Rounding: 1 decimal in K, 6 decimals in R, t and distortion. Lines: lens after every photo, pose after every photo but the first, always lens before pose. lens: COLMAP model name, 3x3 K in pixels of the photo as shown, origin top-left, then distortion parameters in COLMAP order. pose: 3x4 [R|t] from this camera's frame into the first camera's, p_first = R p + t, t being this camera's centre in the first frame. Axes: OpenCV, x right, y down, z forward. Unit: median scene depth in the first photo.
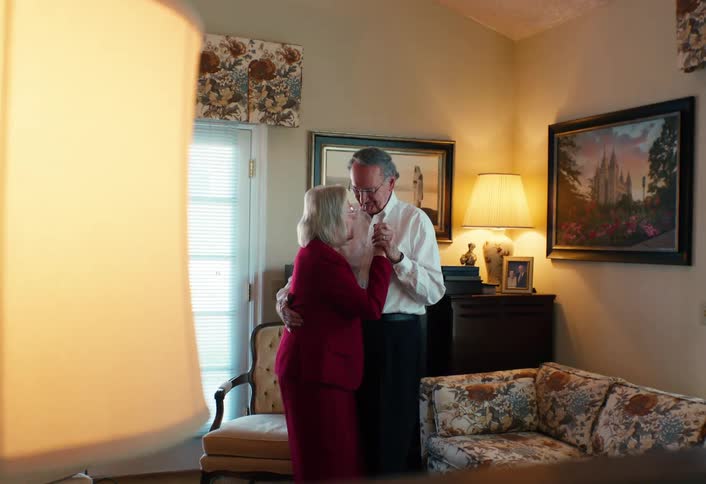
lens RADIAL K [[811.8, 0, 352.8], [0, 811.8, 245.4], [0, 0, 1]] dist [-0.019187, 0.000000]
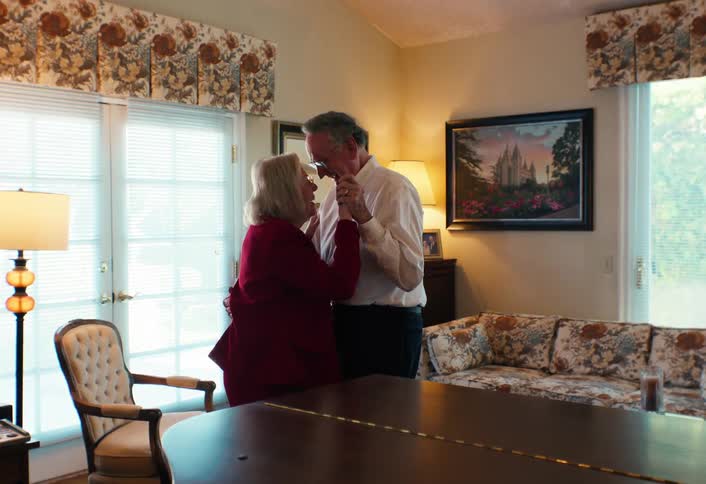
lens RADIAL K [[811.8, 0, 353.8], [0, 811.8, 239.0], [0, 0, 1]] dist [-0.019187, 0.000000]
pose [[0.879827, -0.035859, 0.473939, -0.530990], [0.025534, 0.999276, 0.028205, -0.009326], [-0.474607, -0.012714, 0.880106, -0.022404]]
